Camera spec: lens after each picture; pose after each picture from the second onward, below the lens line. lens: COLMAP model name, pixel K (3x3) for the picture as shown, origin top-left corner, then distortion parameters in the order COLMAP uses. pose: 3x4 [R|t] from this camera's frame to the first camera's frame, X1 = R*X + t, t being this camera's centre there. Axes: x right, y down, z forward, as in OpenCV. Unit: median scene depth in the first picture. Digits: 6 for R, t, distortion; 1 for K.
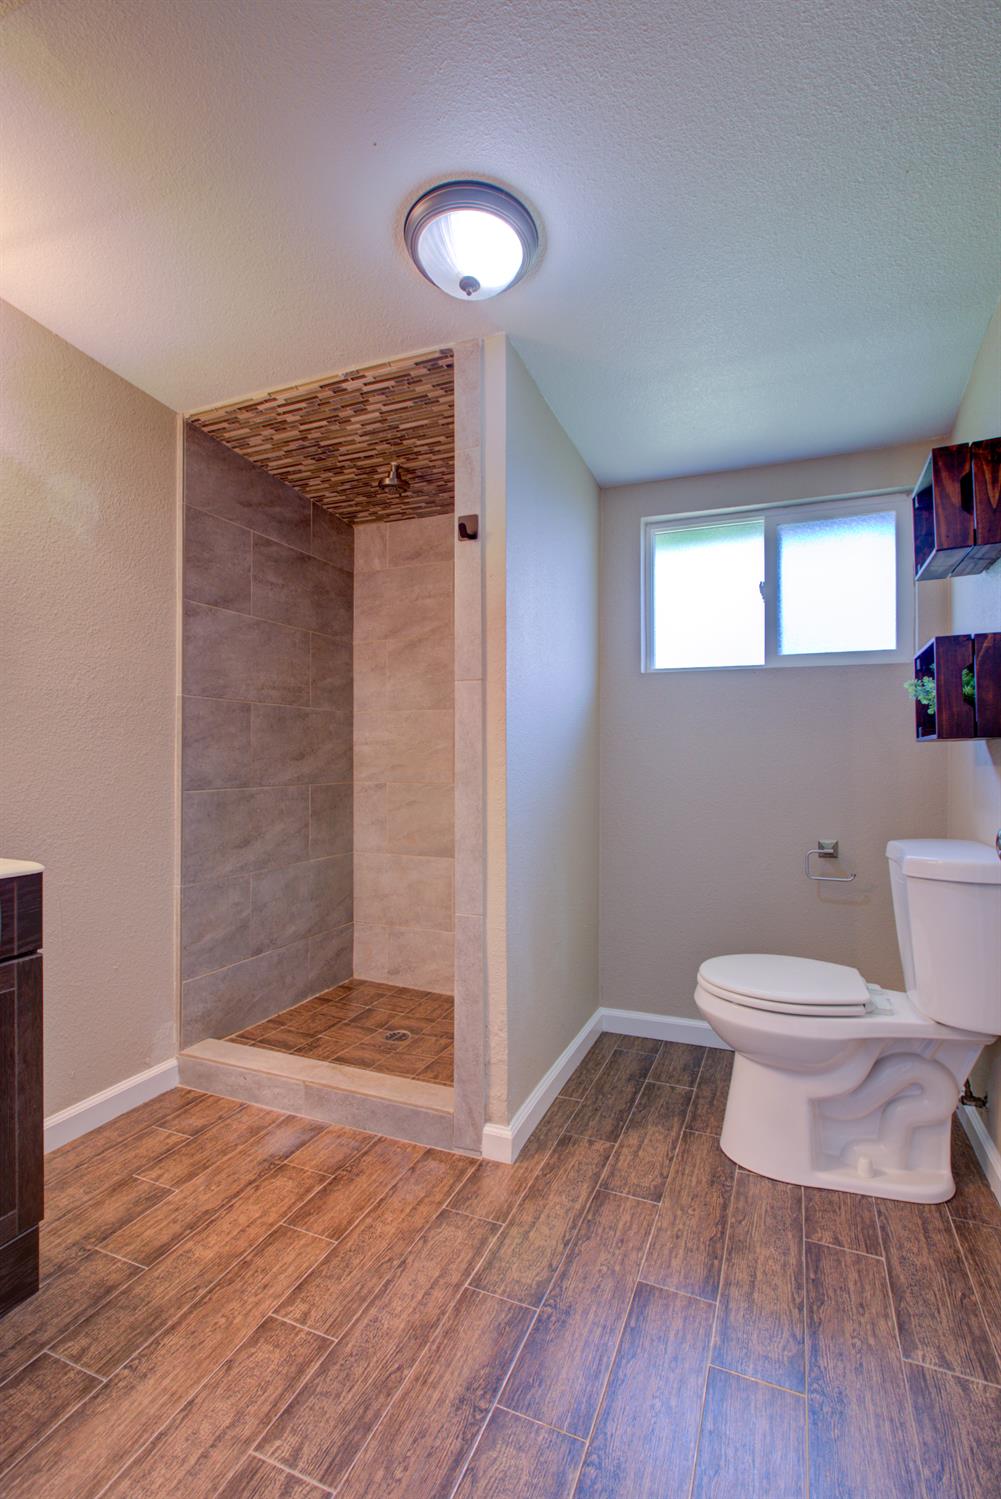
lens RADIAL K [[681.2, 0, 498.4], [0, 681.2, 753.4], [0, 0, 1]] dist [-0.000992, -0.002530]
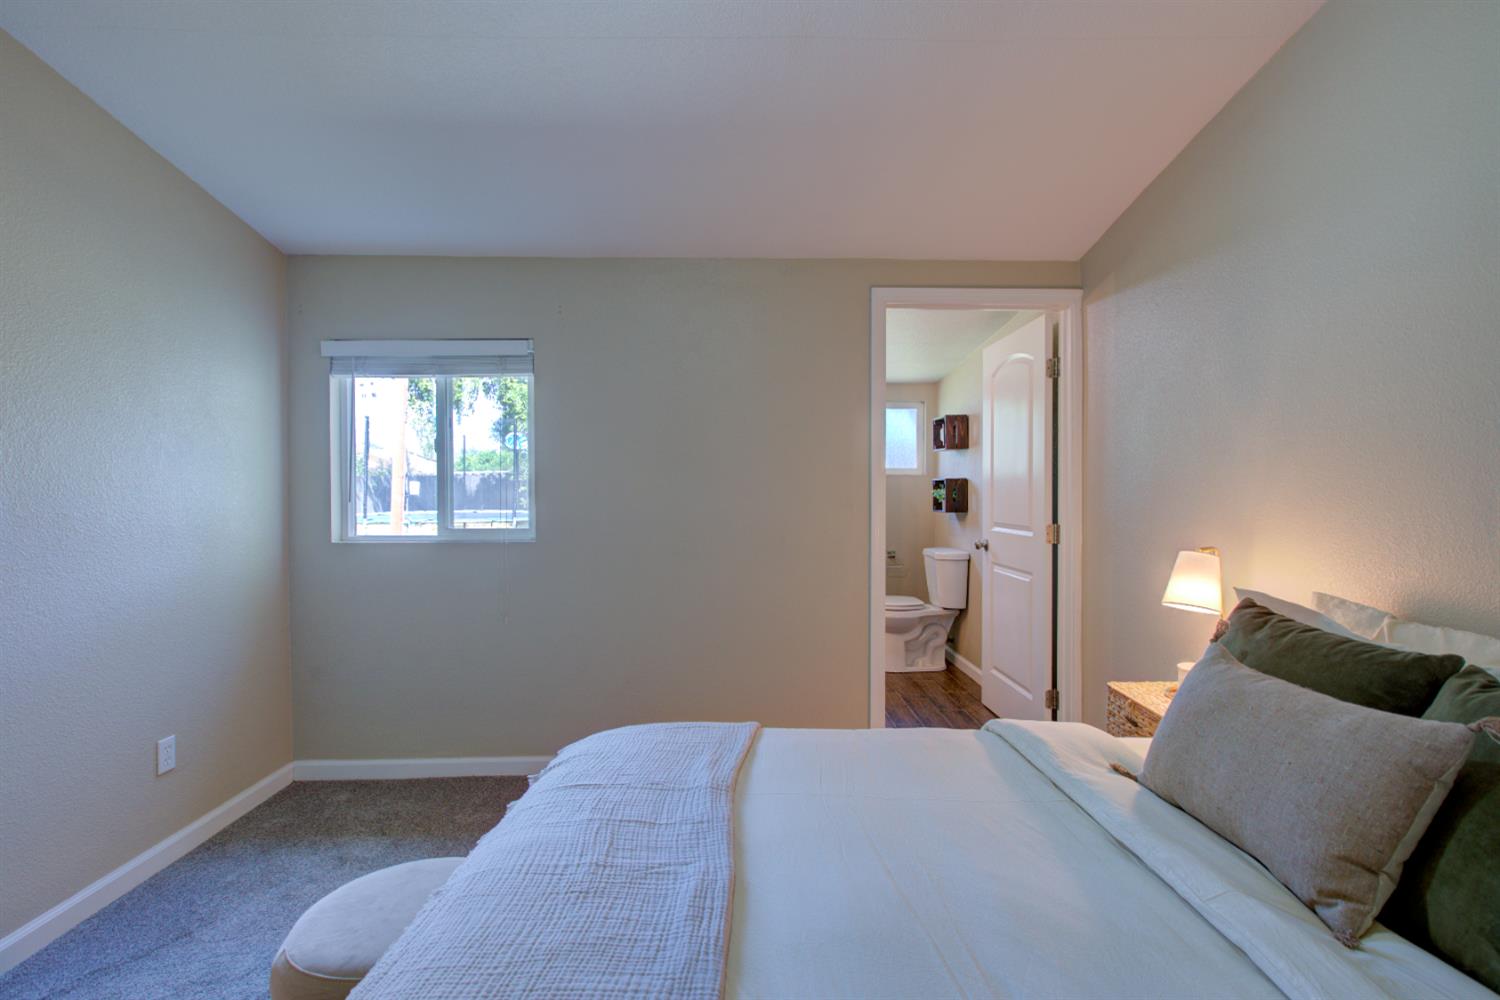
lens RADIAL K [[681.6, 0, 754.1], [0, 681.6, 503.4], [0, 0, 1]] dist [-0.000992, -0.002530]
pose [[0.915722, -0.013155, 0.401598, -1.214355], [-0.001041, 0.999383, 0.035110, -0.154433], [-0.401812, -0.032569, 0.915143, -1.280350]]
